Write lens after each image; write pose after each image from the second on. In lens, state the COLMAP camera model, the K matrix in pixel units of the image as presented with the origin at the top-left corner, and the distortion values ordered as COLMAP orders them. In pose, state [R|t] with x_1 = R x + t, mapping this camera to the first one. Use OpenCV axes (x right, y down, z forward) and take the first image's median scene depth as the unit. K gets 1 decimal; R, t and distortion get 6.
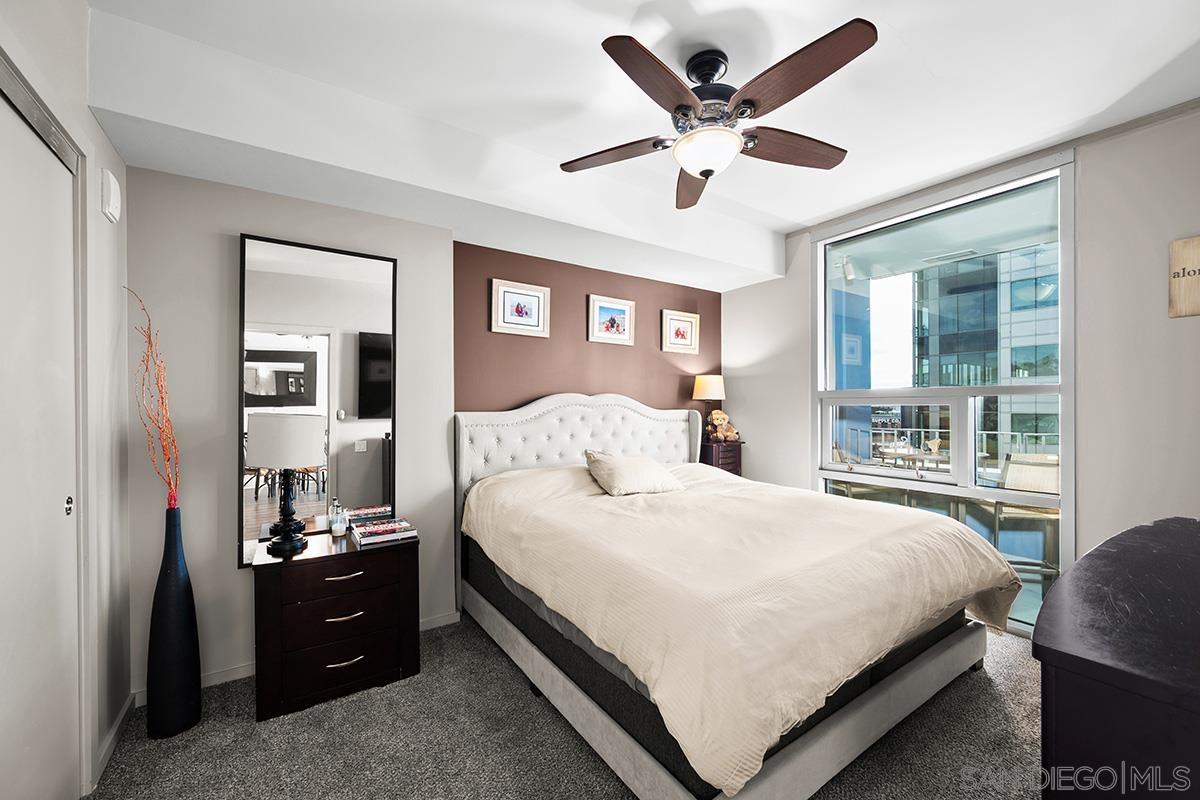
lens RADIAL K [[482.8, 0, 599.6], [0, 482.8, 407.3], [0, 0, 1]] dist [0.000198, 0.000618]
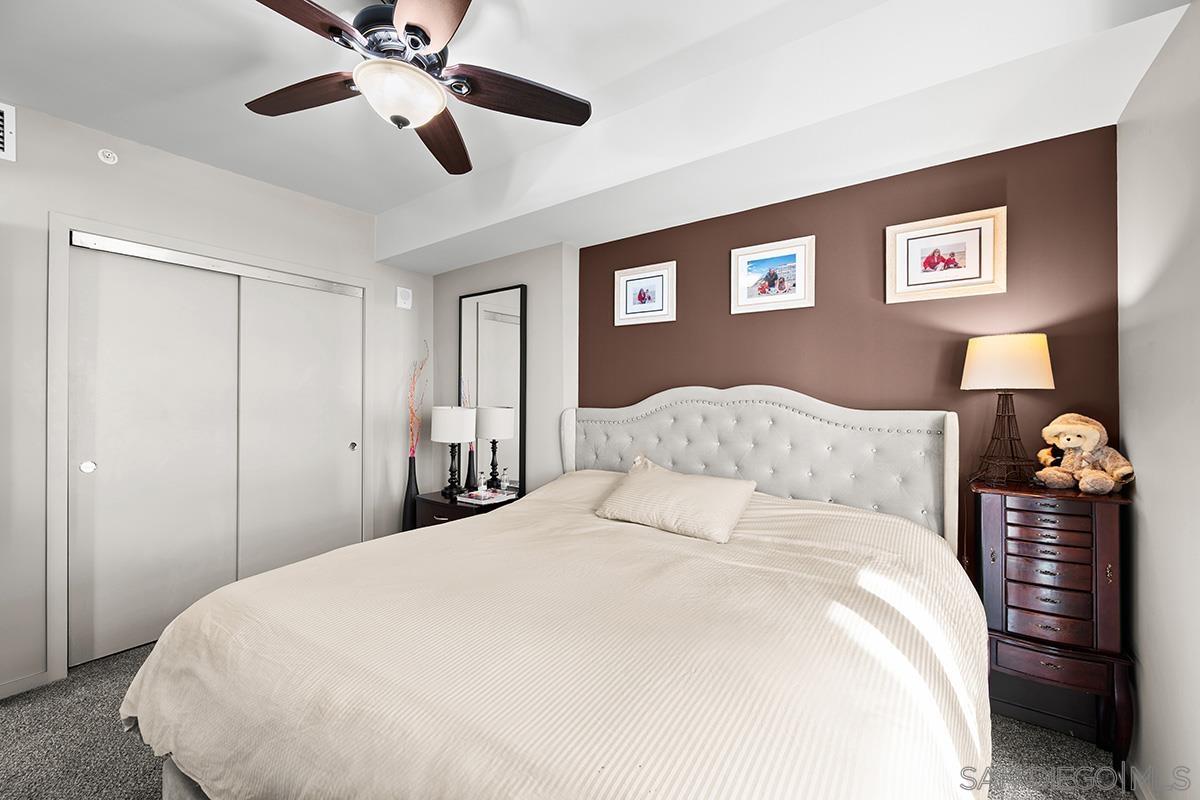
lens RADIAL K [[482.8, 0, 597.4], [0, 482.8, 393.7], [0, 0, 1]] dist [0.000198, 0.000618]
pose [[0.332907, -0.008260, -0.942924, 0.611076], [0.000416, 0.999963, -0.008613, -0.009809], [0.942960, 0.002475, 0.332898, 0.571439]]
